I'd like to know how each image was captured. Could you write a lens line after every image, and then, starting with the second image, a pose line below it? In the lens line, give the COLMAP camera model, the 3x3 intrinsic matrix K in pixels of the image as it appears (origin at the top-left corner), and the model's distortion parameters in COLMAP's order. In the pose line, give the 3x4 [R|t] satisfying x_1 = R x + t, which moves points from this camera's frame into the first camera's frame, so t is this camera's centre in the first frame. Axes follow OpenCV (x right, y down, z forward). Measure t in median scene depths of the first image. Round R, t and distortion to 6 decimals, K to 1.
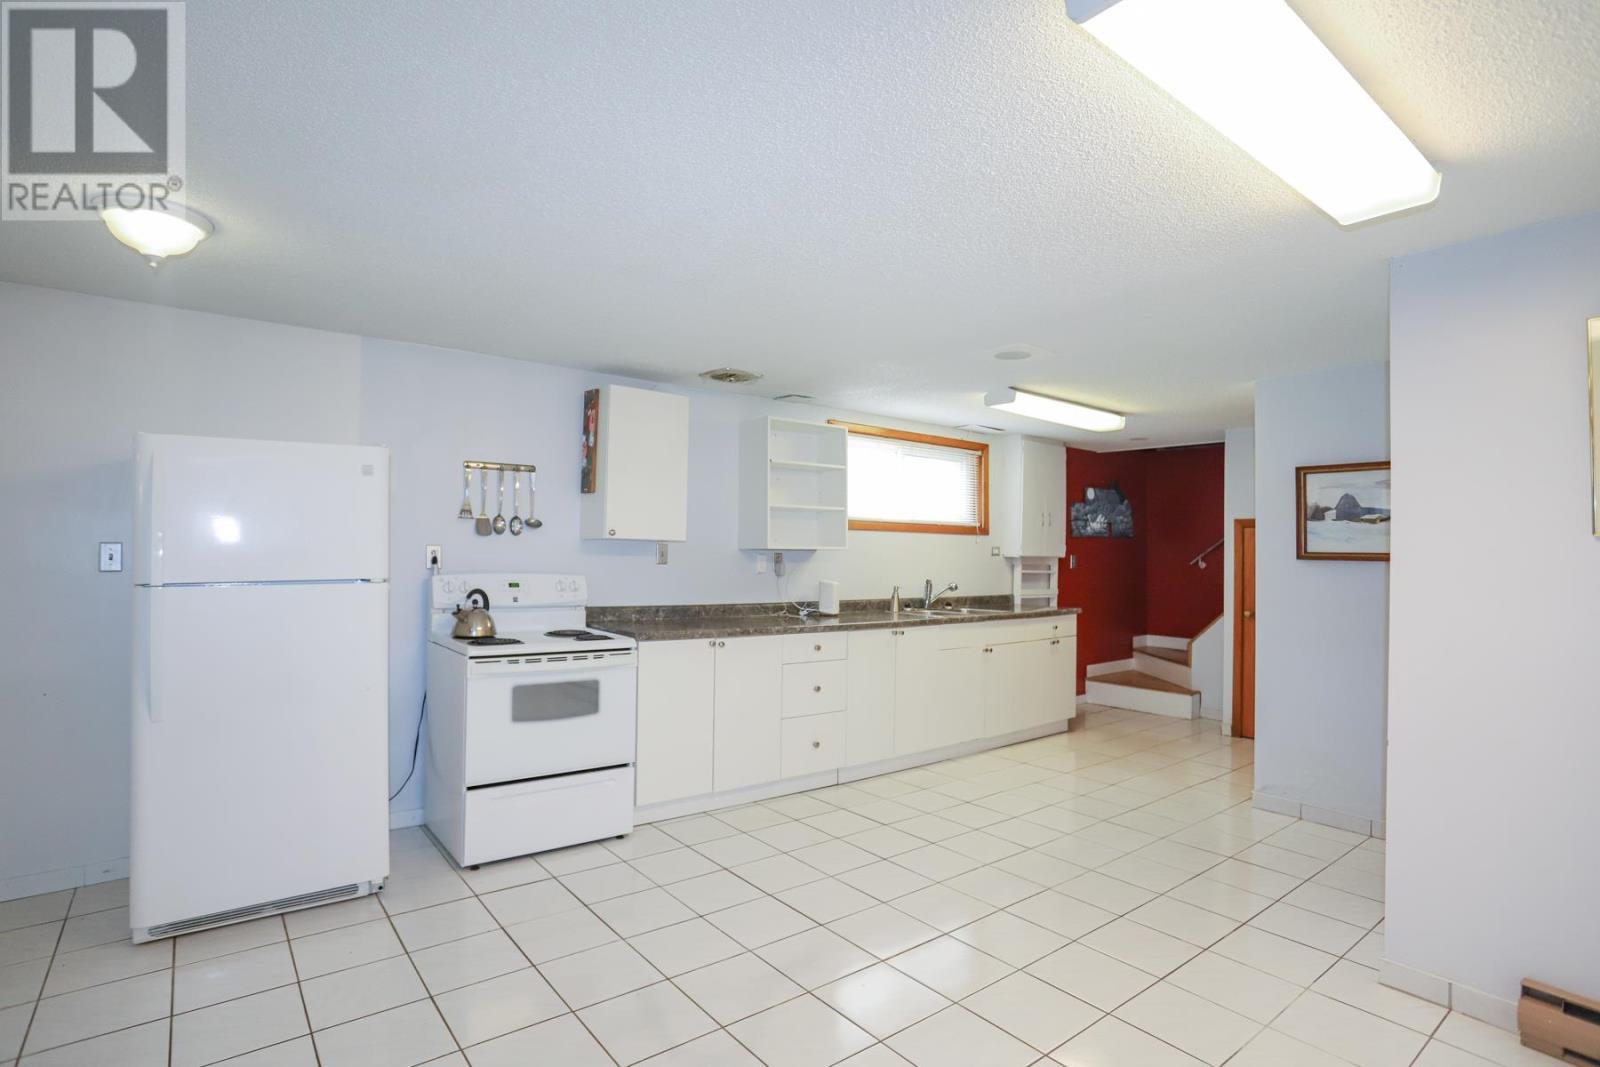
lens RADIAL K [[784.8, 0, 789.3], [0, 784.8, 534.8], [0, 0, 1]] dist [-0.071010, 0.032026]
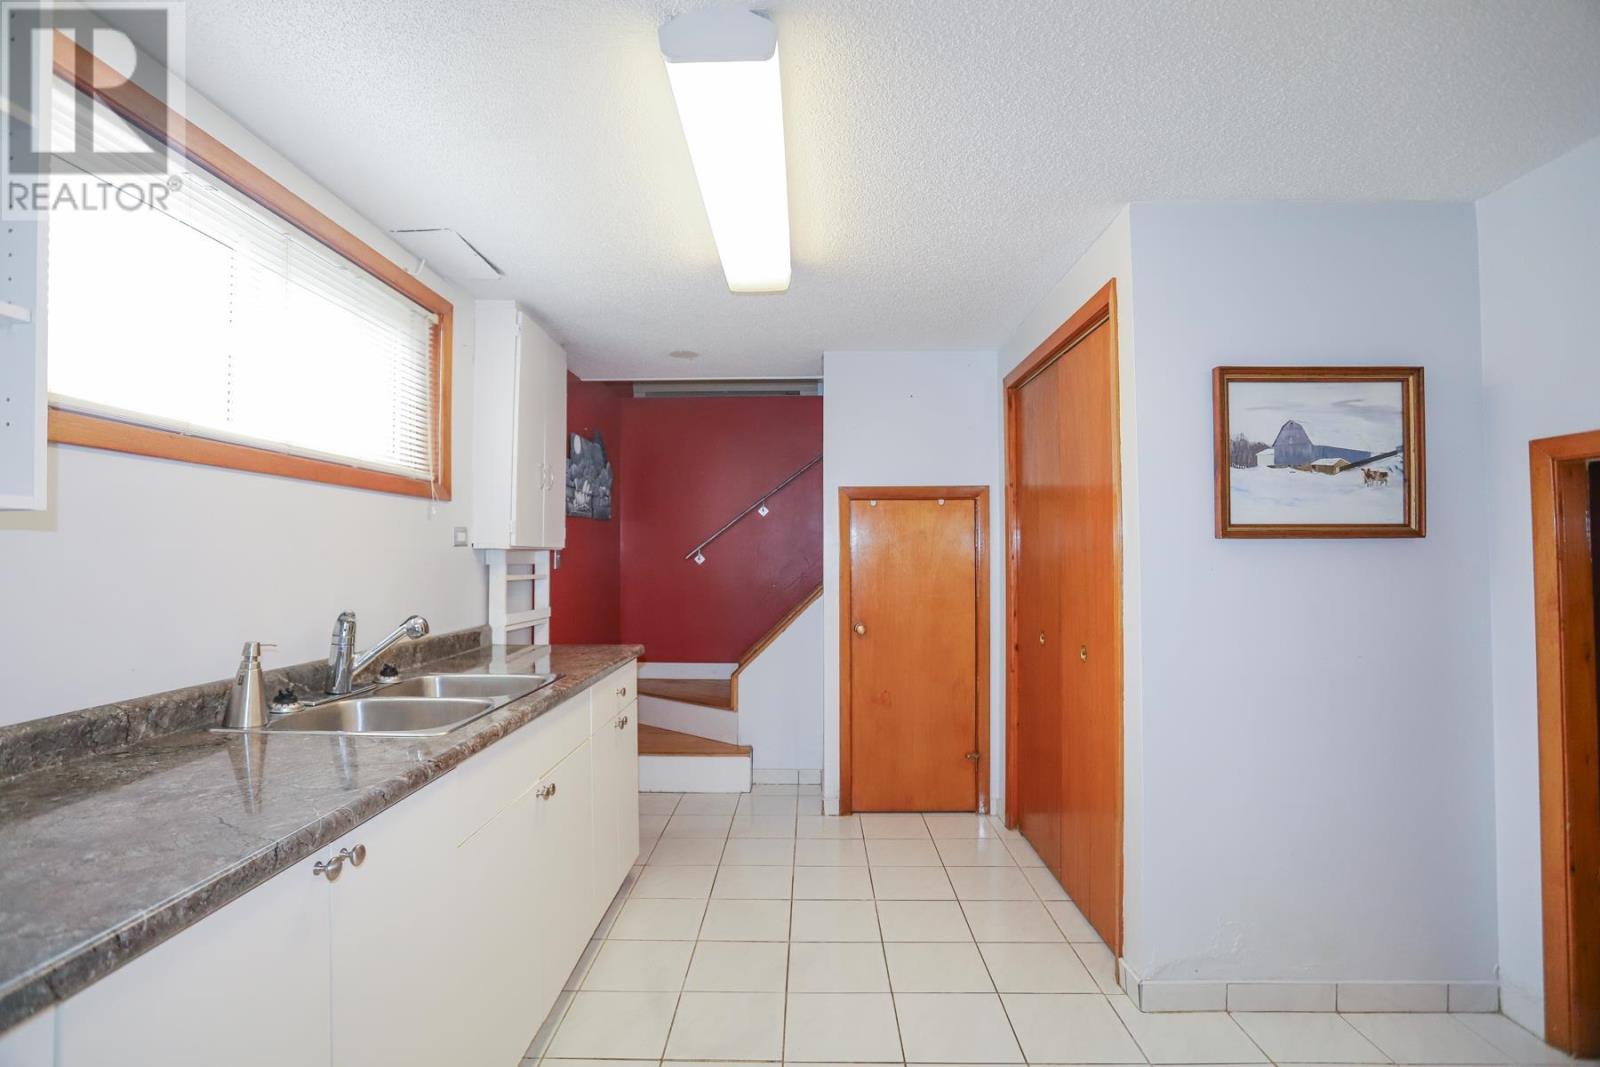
lens RADIAL K [[784.8, 0, 789.3], [0, 784.8, 534.8], [0, 0, 1]] dist [-0.071010, 0.032026]
pose [[0.645468, 0.002512, 0.763783, 0.038649], [-0.003479, 0.999994, -0.000349, 0.021232], [-0.763779, -0.002432, 0.645473, 0.603444]]
